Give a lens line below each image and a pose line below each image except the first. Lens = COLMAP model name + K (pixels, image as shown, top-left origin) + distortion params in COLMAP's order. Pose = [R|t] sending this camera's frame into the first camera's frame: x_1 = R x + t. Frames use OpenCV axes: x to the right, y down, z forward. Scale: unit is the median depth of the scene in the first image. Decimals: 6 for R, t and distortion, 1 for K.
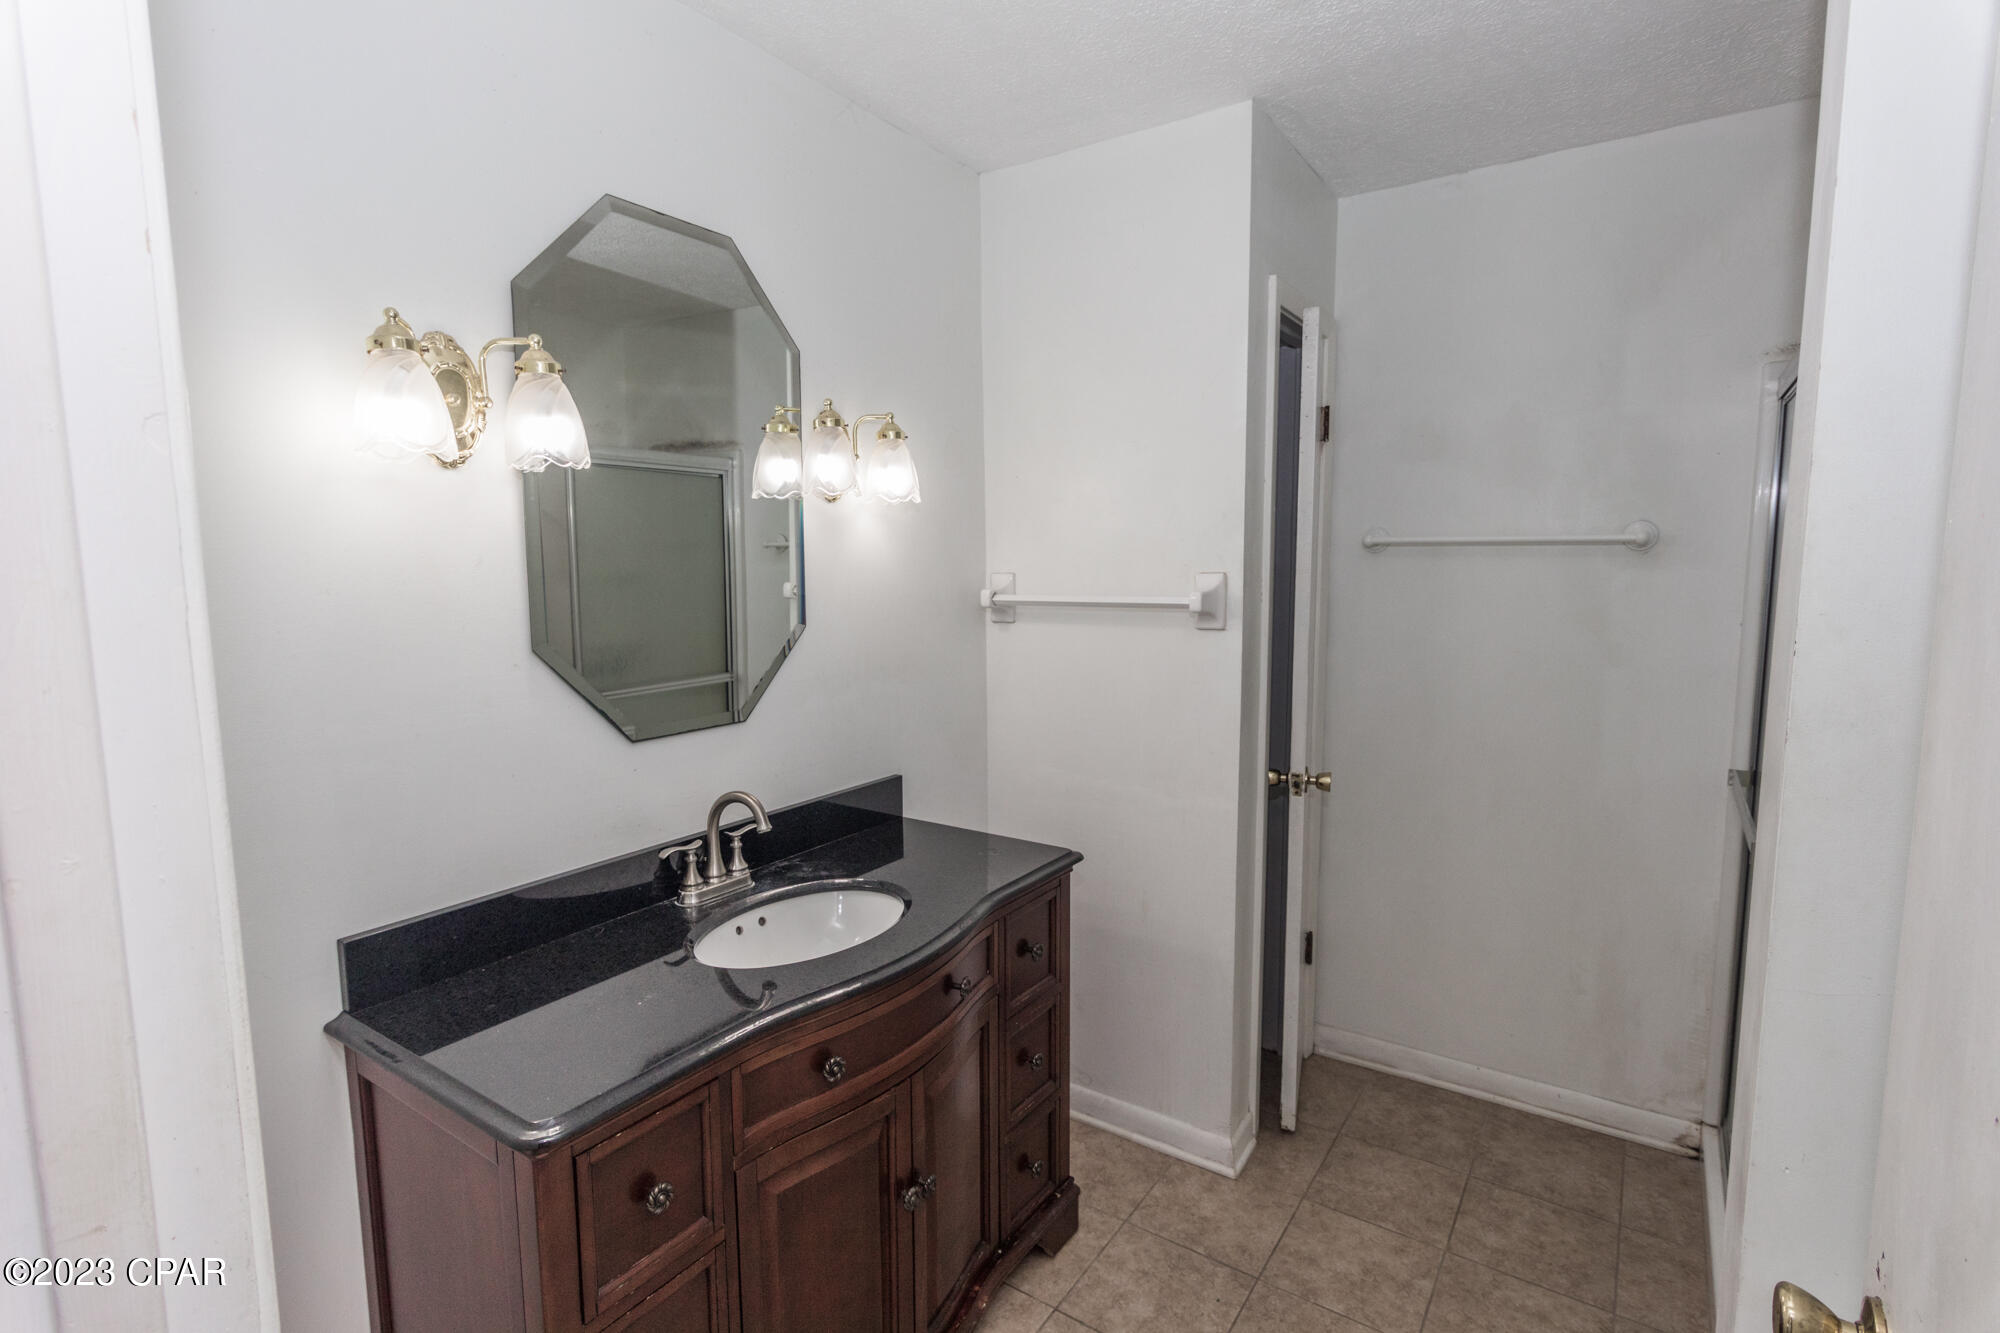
lens RADIAL K [[973.0, 0, 1001.9], [0, 973.0, 671.6], [0, 0, 1]] dist [-0.001119, 0.002063]
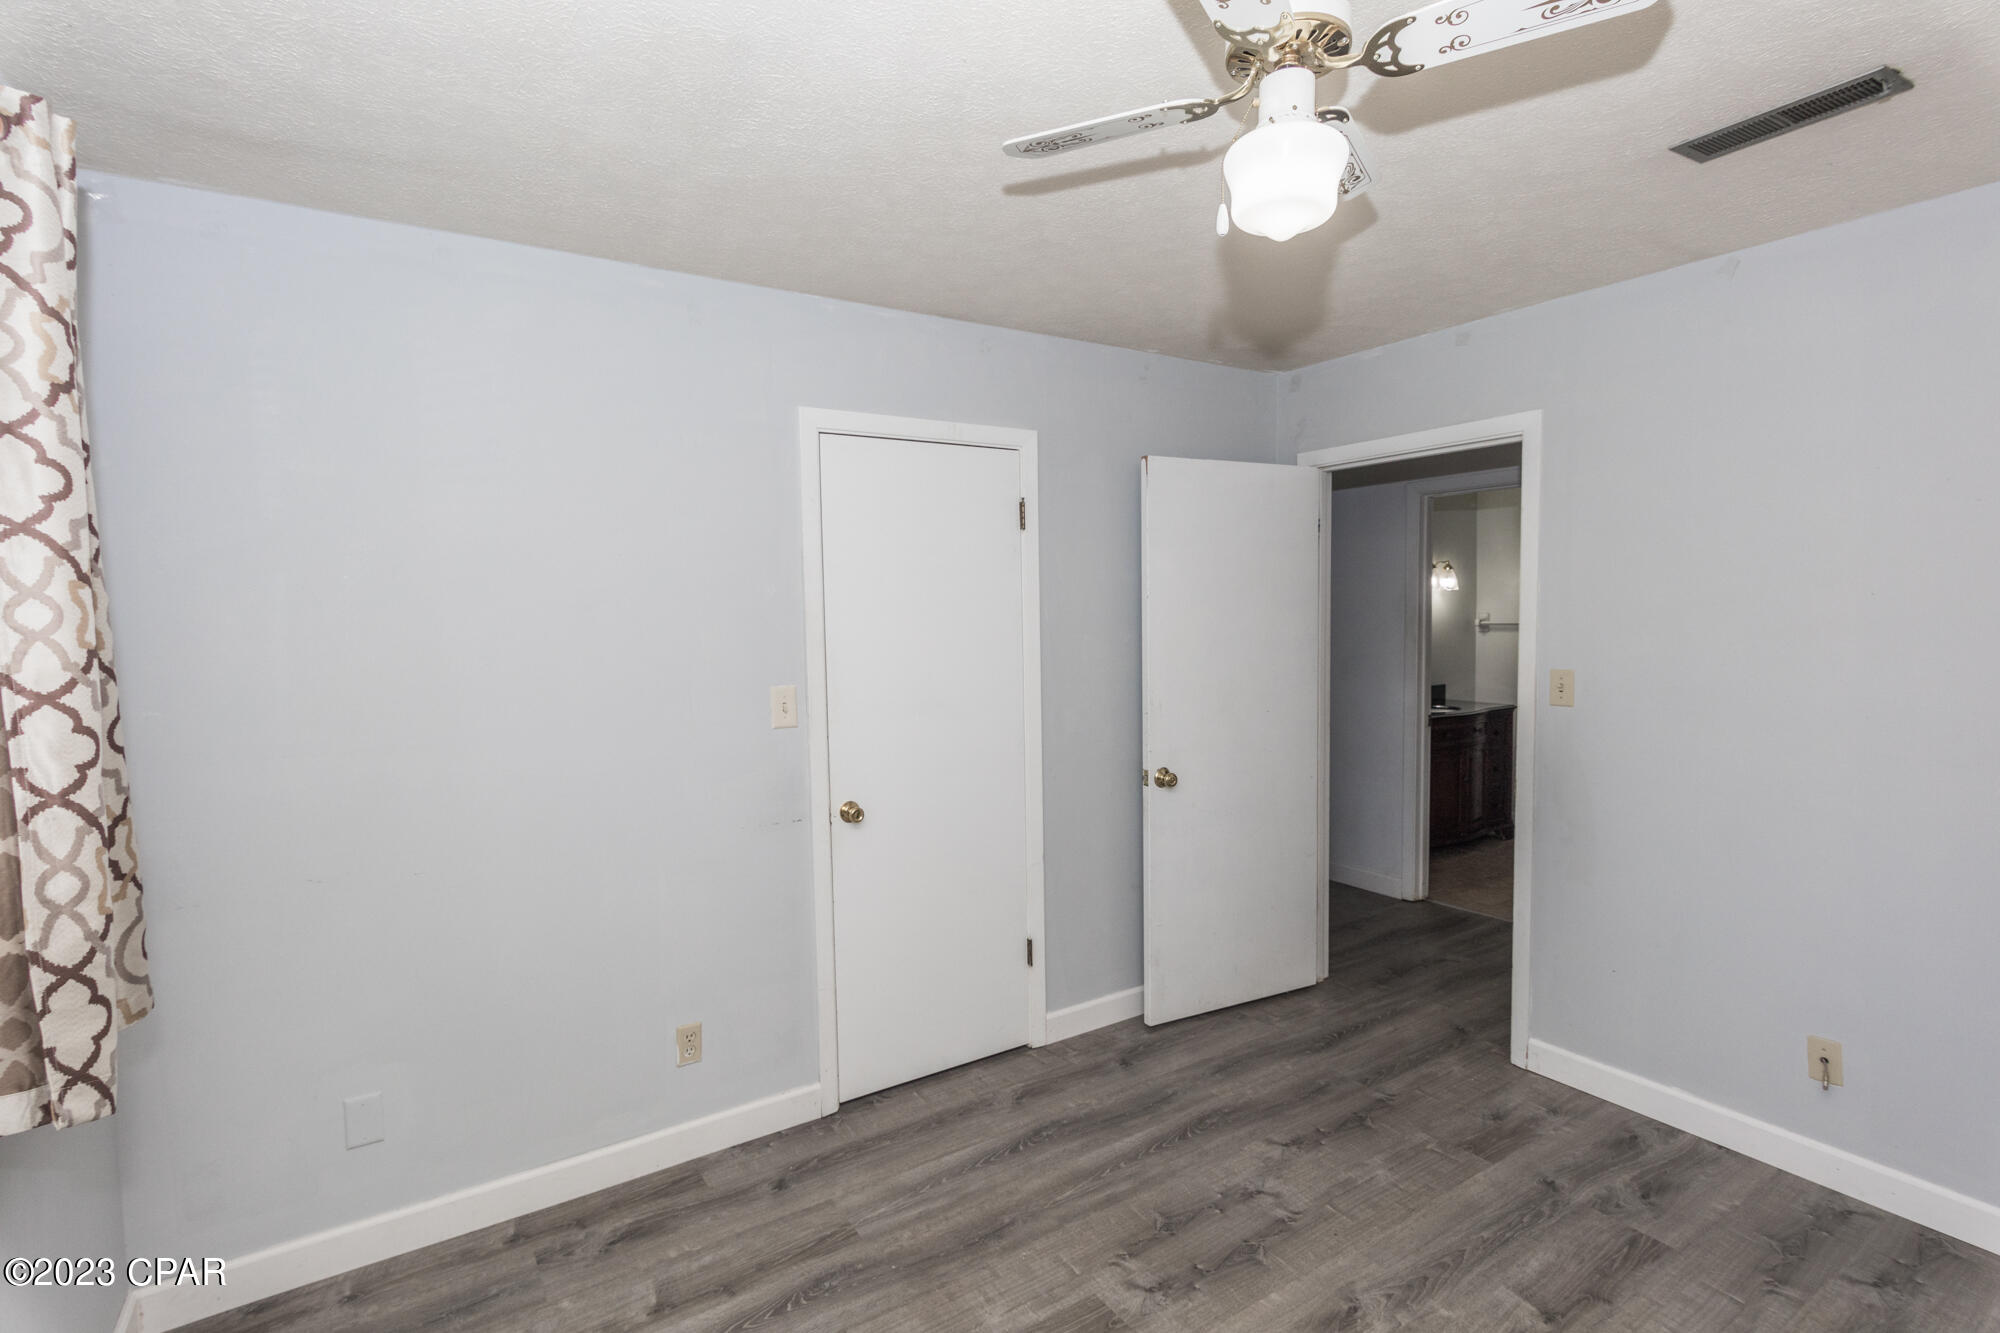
lens RADIAL K [[973.0, 0, 991.7], [0, 973.0, 680.8], [0, 0, 1]] dist [-0.001119, 0.002063]
pose [[0.917298, 0.017527, -0.397816, -0.169996], [-0.031113, 0.999131, -0.027722, 0.193892], [0.396984, 0.037807, 0.917046, -1.901639]]
